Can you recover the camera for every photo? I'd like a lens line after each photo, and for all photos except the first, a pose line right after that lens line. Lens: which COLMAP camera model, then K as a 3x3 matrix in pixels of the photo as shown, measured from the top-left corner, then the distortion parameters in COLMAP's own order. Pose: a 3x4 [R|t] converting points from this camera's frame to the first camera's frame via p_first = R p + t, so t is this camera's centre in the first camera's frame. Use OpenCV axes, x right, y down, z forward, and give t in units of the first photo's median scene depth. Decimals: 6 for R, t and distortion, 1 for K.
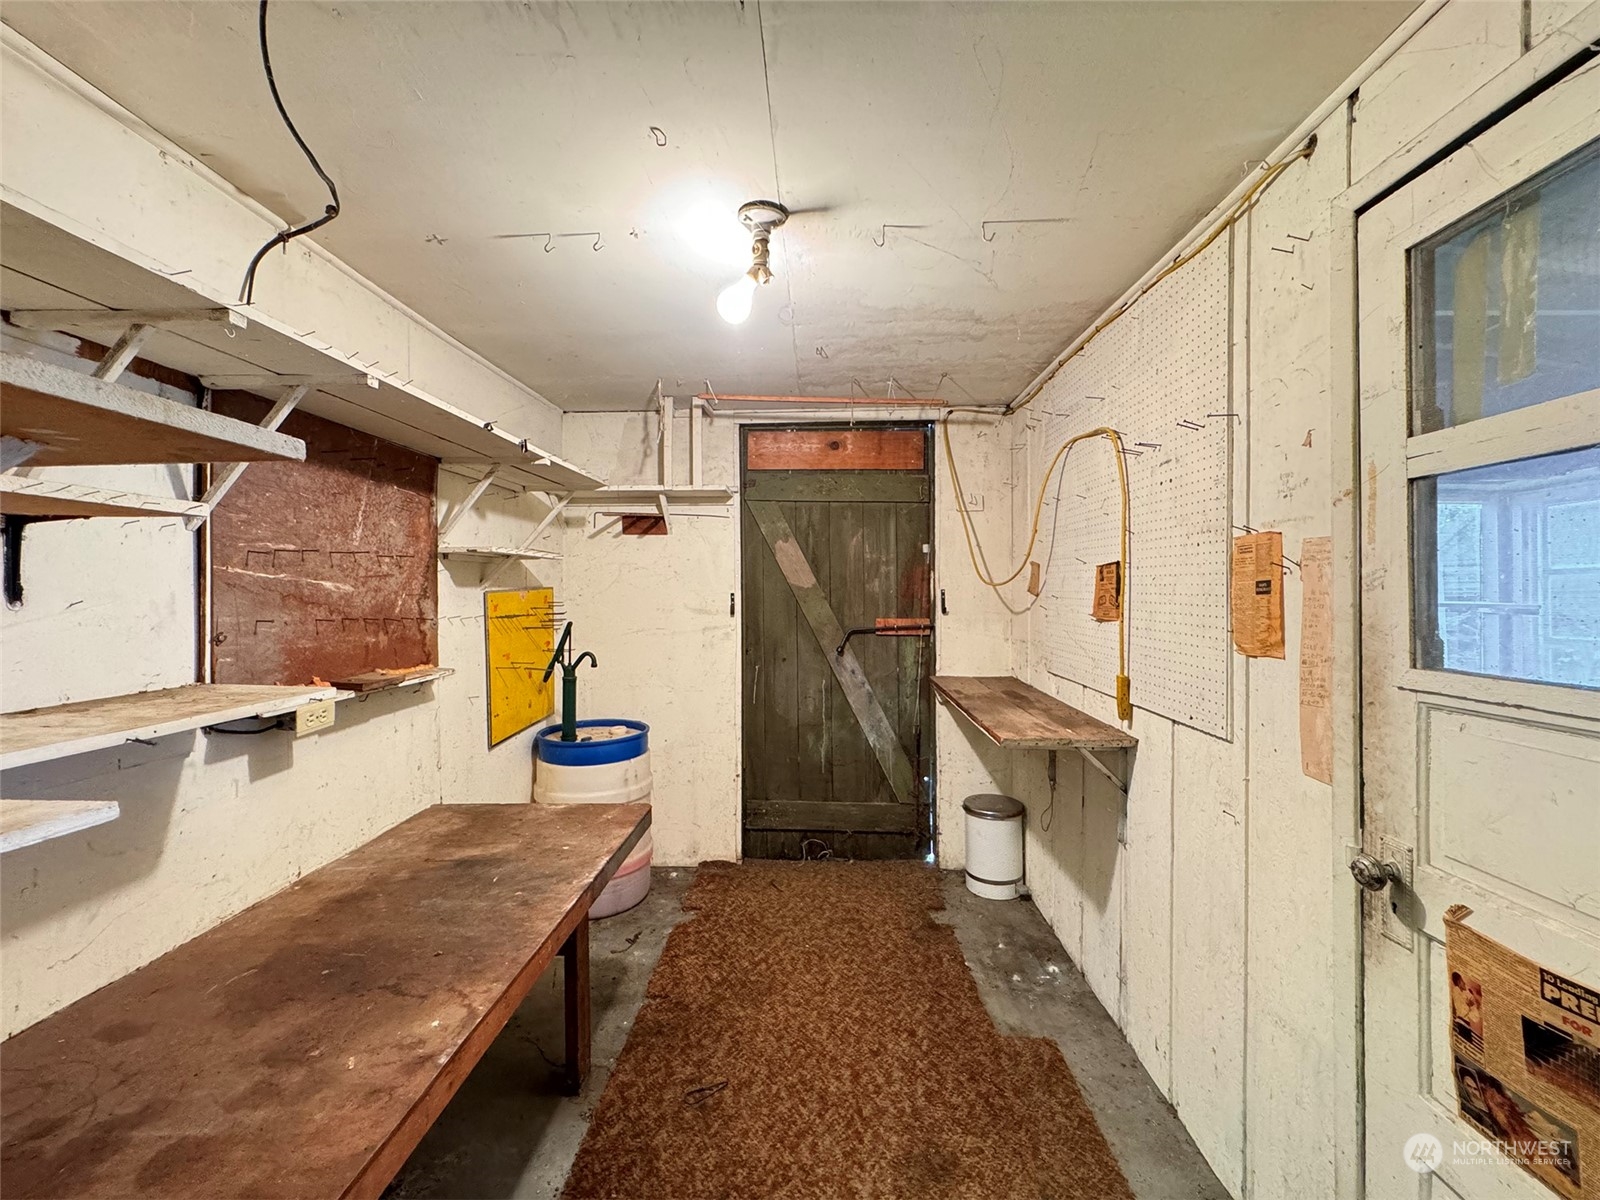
lens RADIAL K [[664.0, 0, 803.2], [0, 664.0, 594.9], [0, 0, 1]] dist [-0.003990, 0.000436]
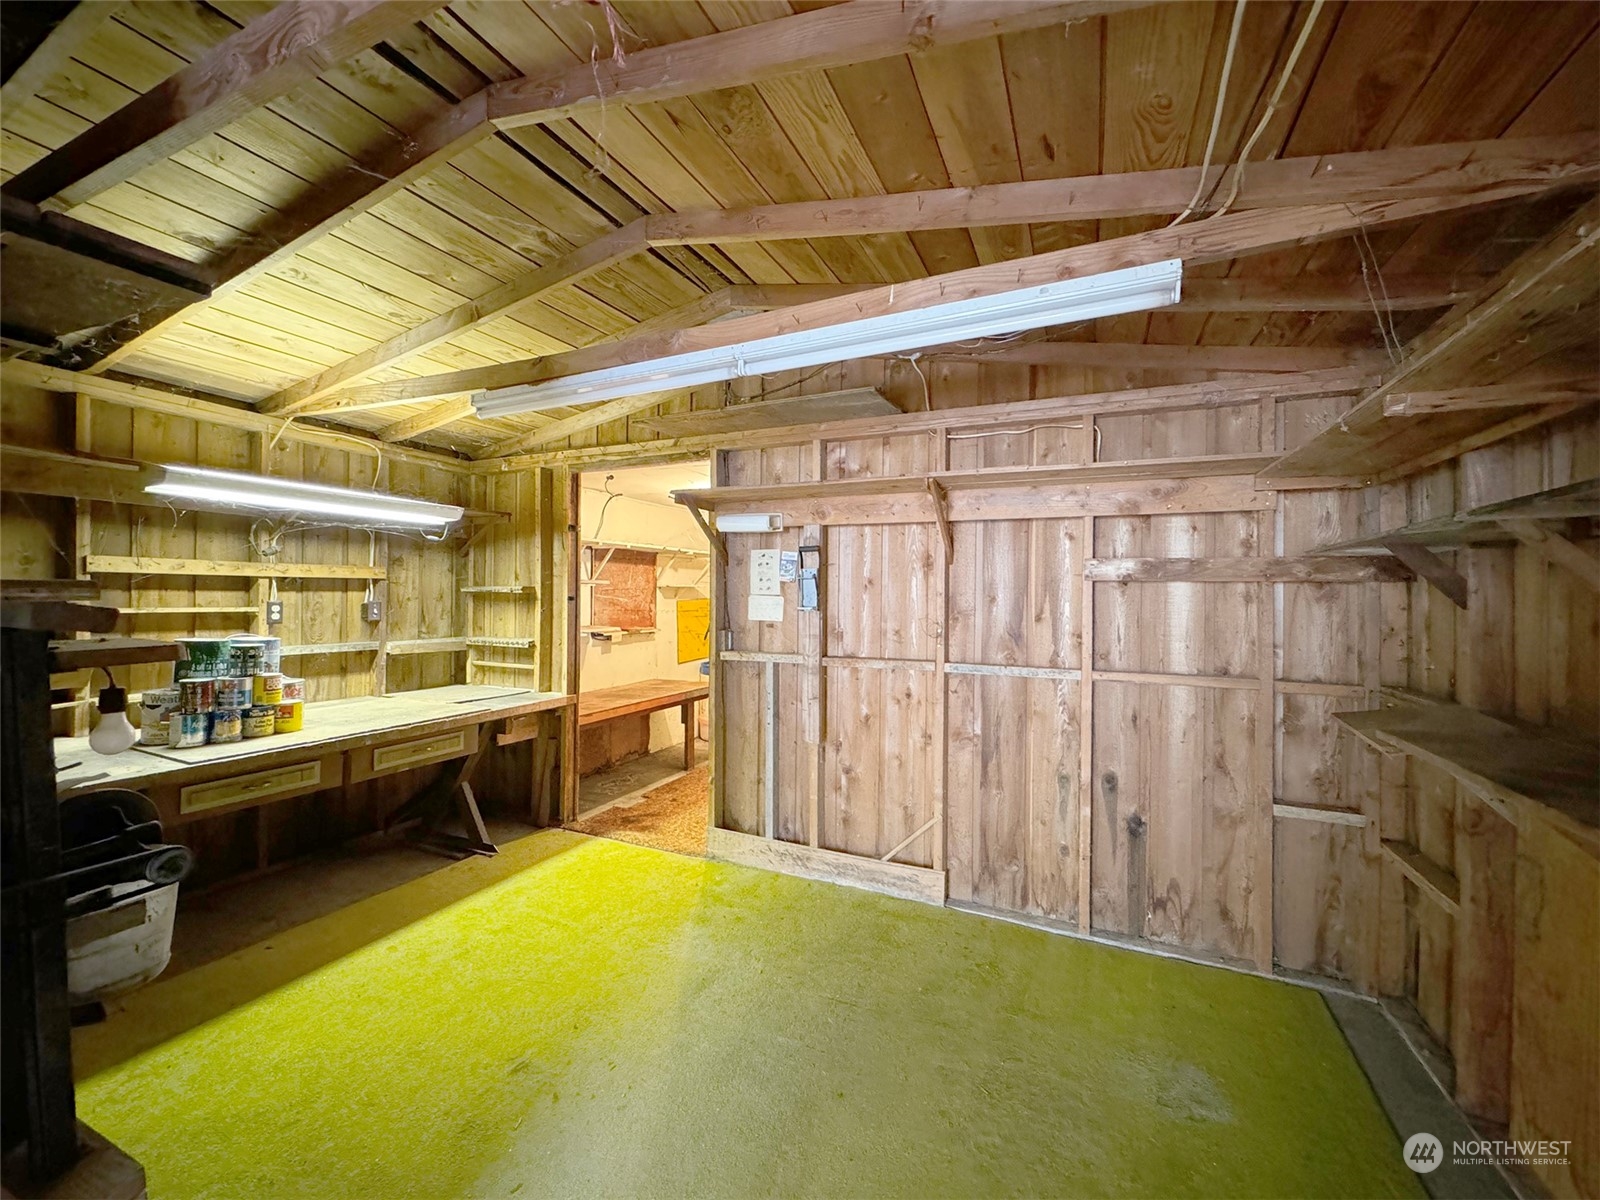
lens RADIAL K [[664.0, 0, 795.0], [0, 664.0, 593.1], [0, 0, 1]] dist [-0.003990, 0.000436]
pose [[0.919169, 0.010764, -0.393716, 1.107839], [-0.013653, 0.999896, -0.004537, -0.034599], [0.393627, 0.009546, 0.919221, -1.361664]]
